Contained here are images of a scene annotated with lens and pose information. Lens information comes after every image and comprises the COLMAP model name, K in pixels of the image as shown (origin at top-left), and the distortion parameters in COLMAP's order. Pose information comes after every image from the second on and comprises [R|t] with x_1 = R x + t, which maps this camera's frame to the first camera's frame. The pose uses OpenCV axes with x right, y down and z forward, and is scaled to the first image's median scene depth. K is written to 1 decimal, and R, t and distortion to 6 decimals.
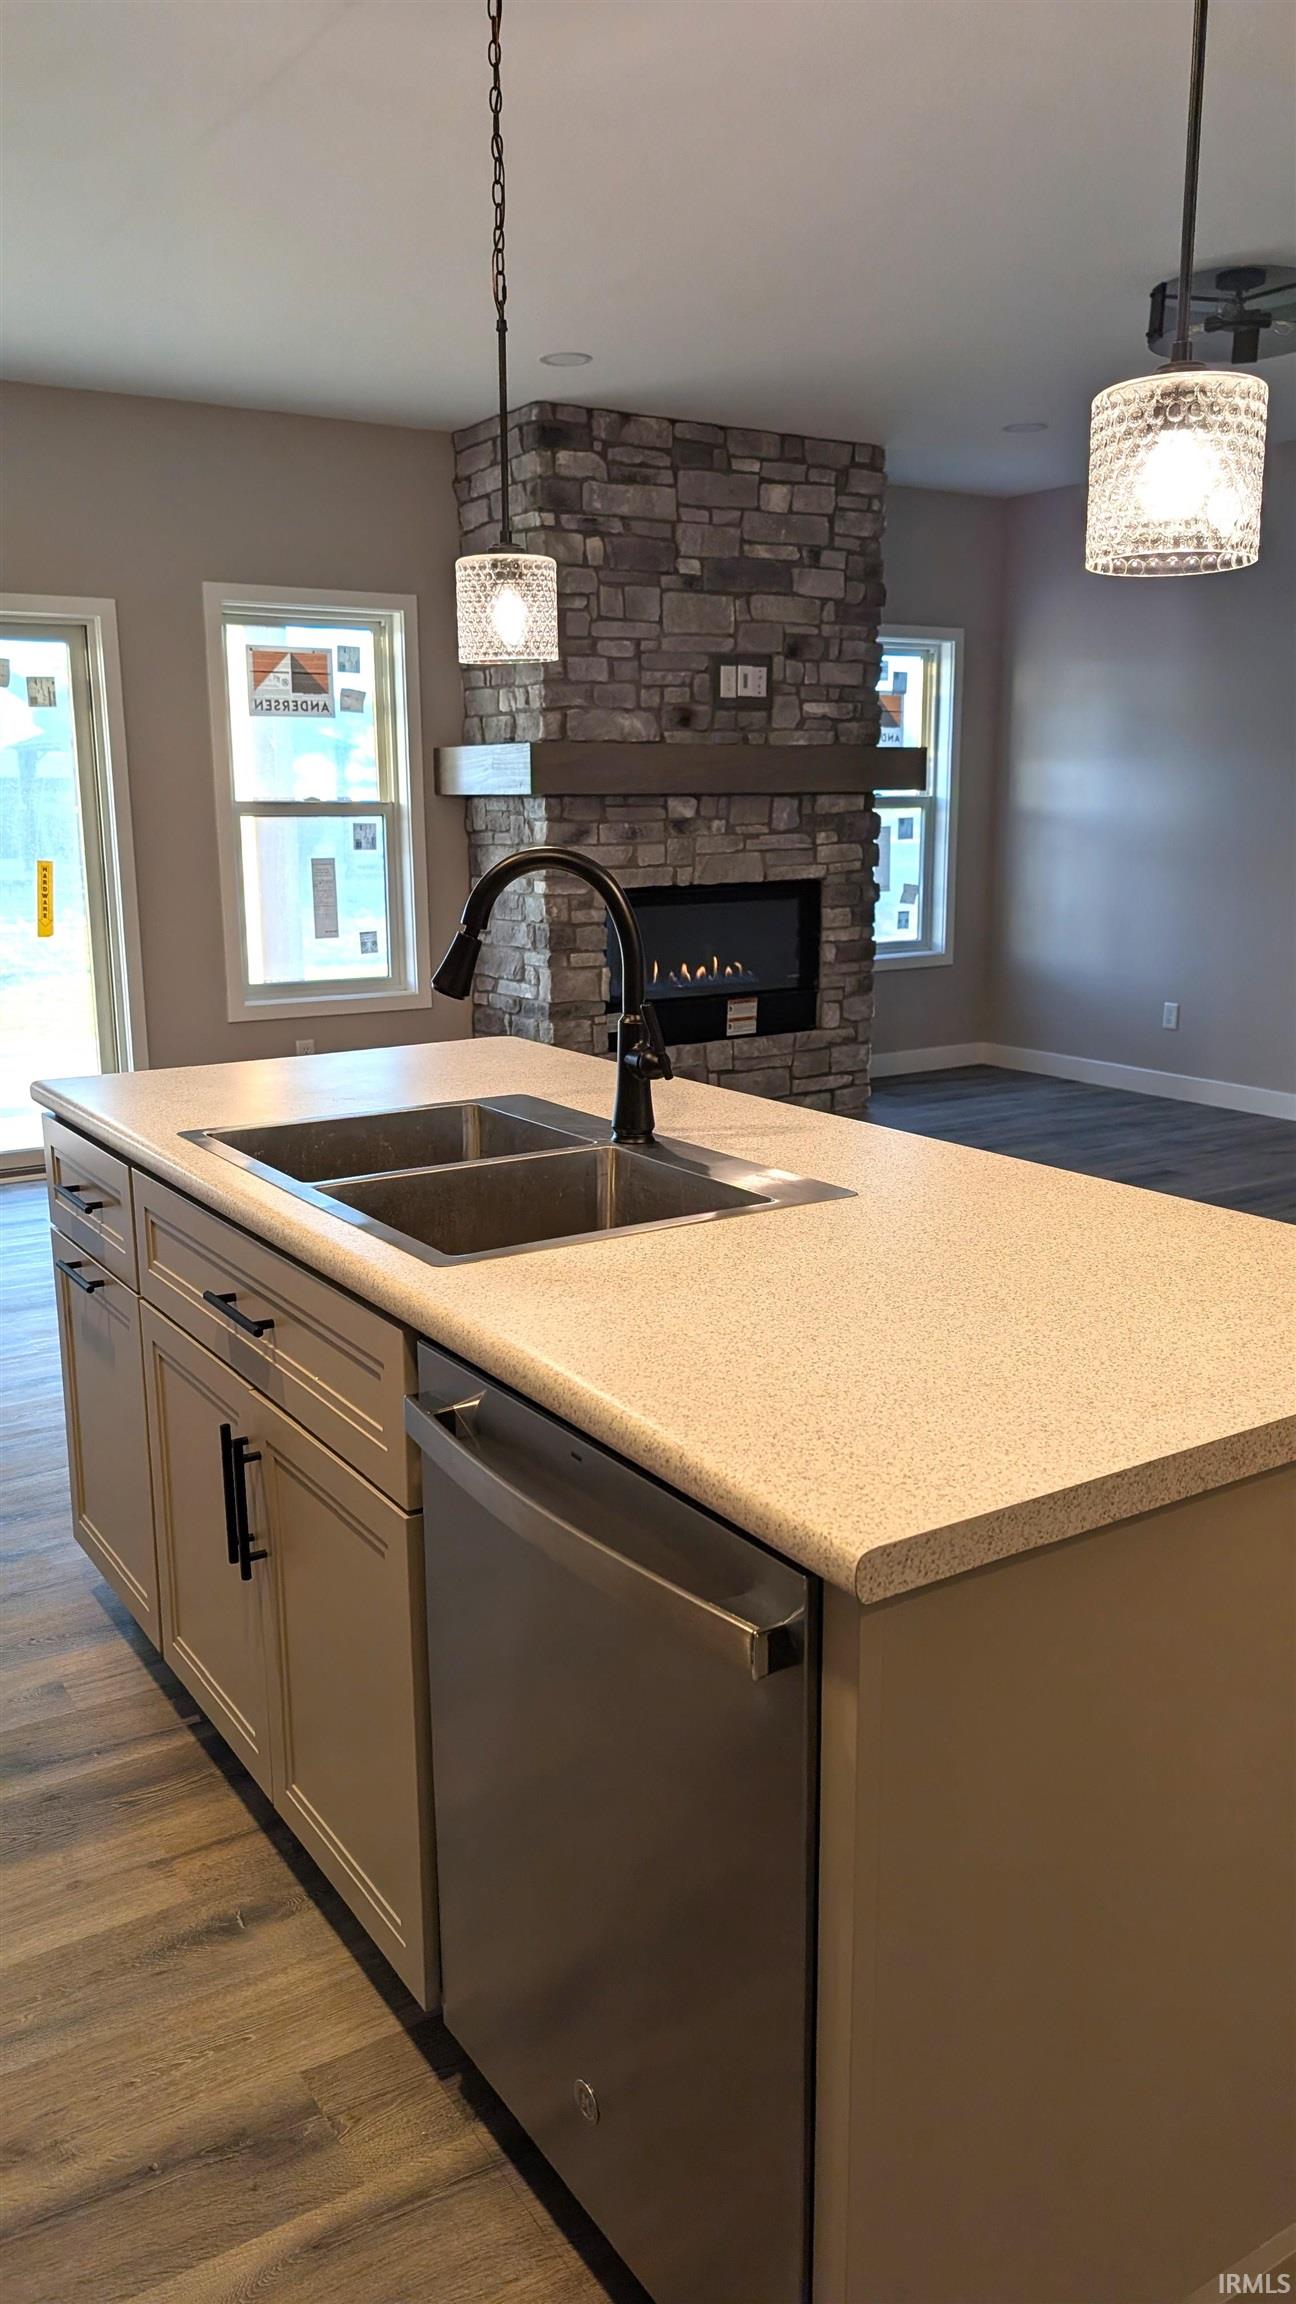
lens RADIAL K [[1662.4, 0, 648.0], [0, 1662.4, 1152.0], [0, 0, 1]] dist [0.019062, -0.033699]
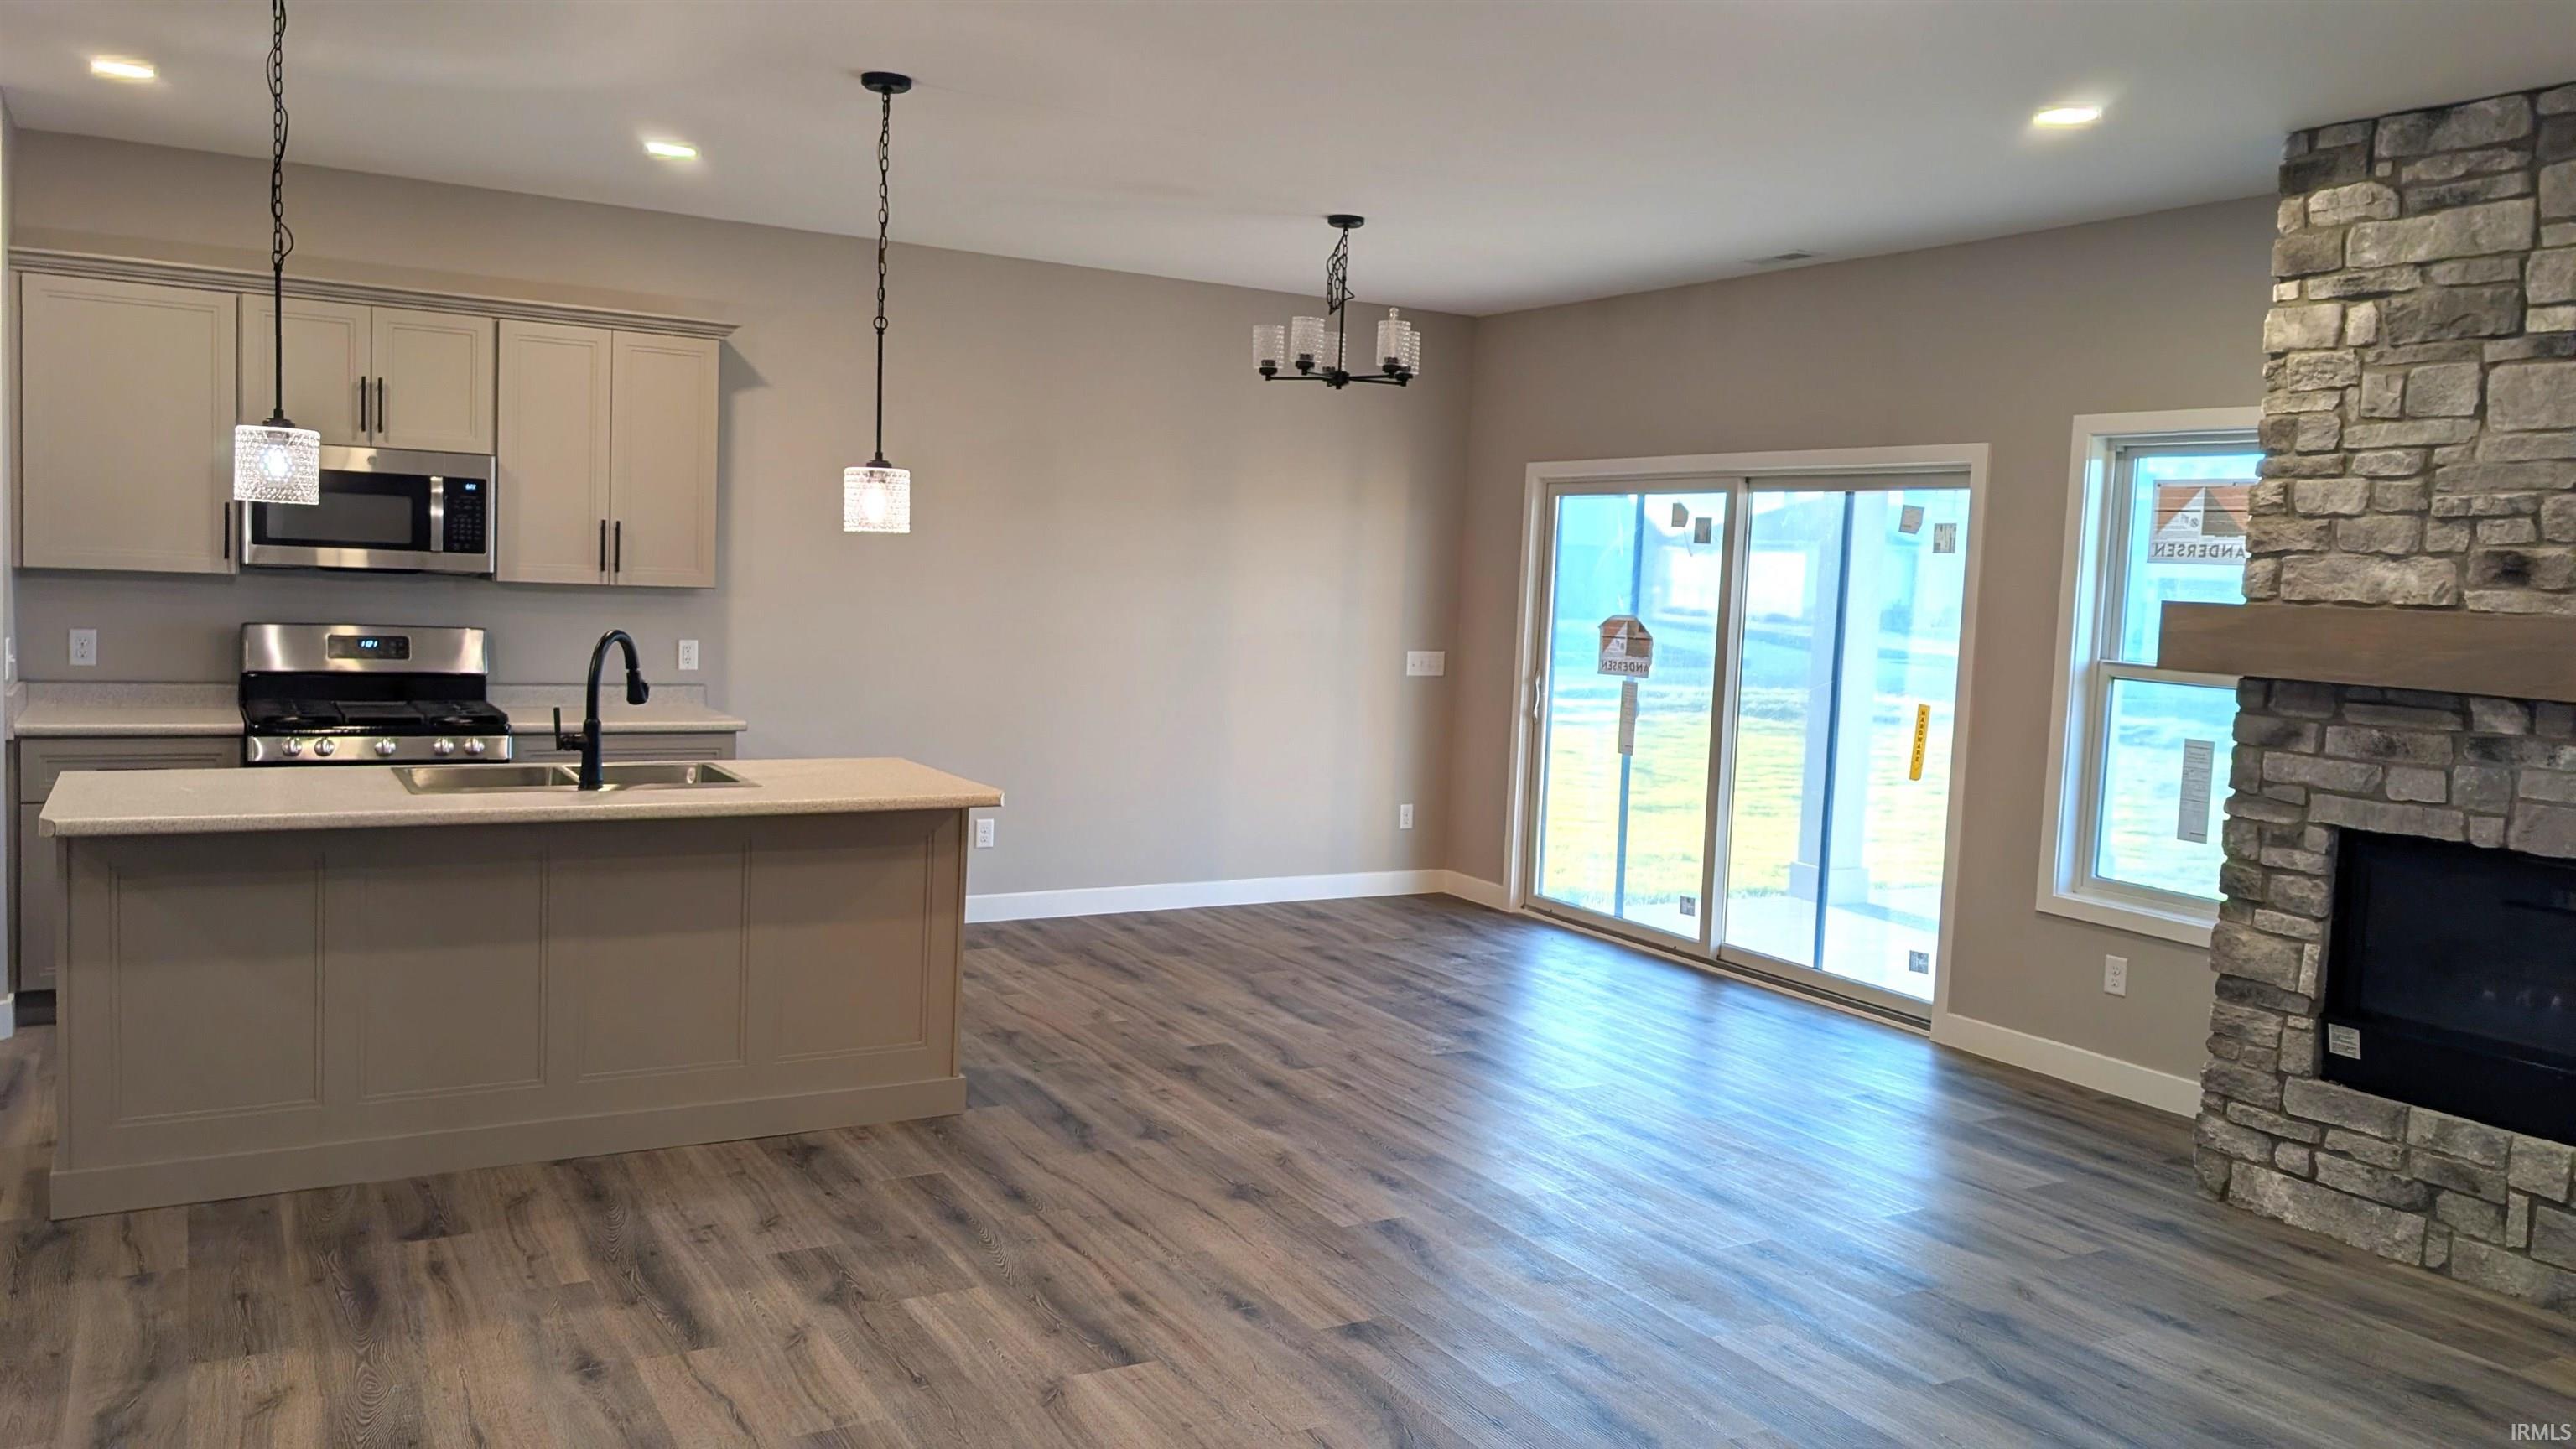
lens RADIAL K [[1858.7, 0, 1288.0], [0, 1858.7, 724.5], [0, 0, 1]] dist [0.019062, -0.033699]
pose [[-0.052022, 0.089427, -0.994634, 0.702771], [-0.254573, 0.961890, 0.099798, -0.163734], [0.965653, 0.258398, -0.027273, 0.616408]]
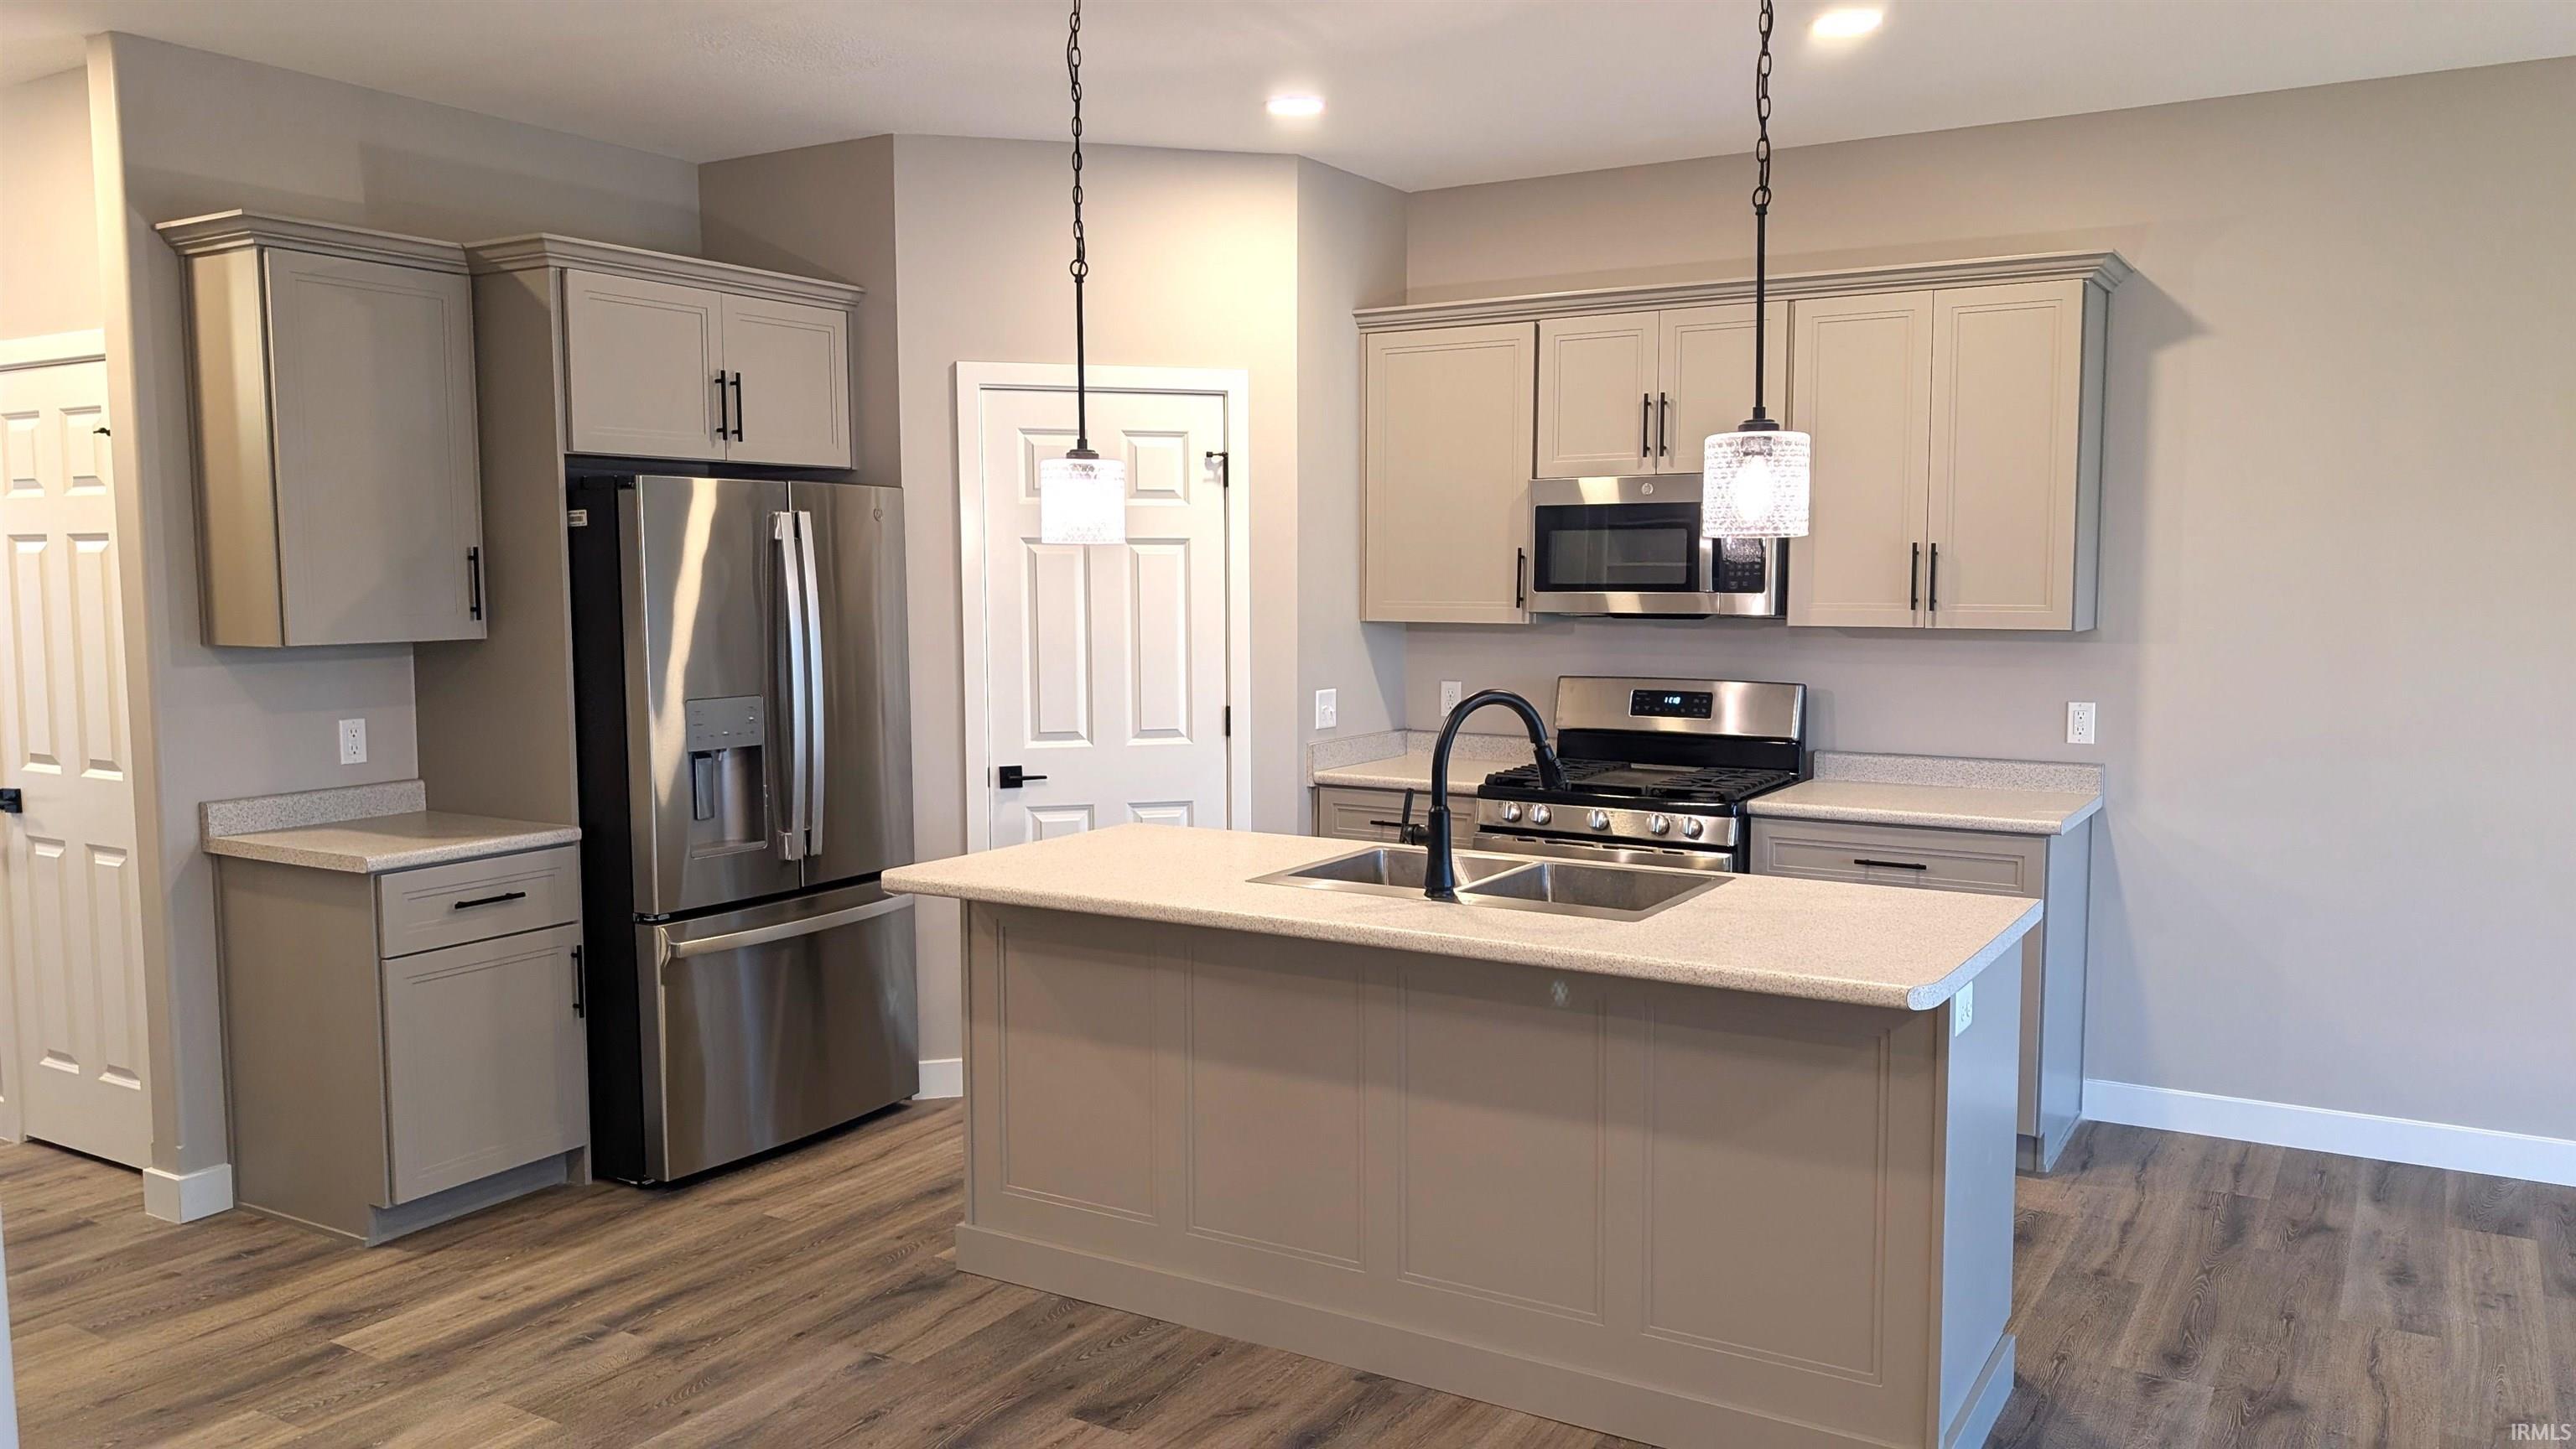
lens RADIAL K [[1858.7, 0, 1288.0], [0, 1858.7, 724.5], [0, 0, 1]] dist [0.019062, -0.033699]
pose [[-0.903075, 0.043937, -0.427230, 0.271427], [-0.083765, 0.957631, 0.275547, -0.194232], [0.421235, 0.284626, -0.861132, 0.779066]]
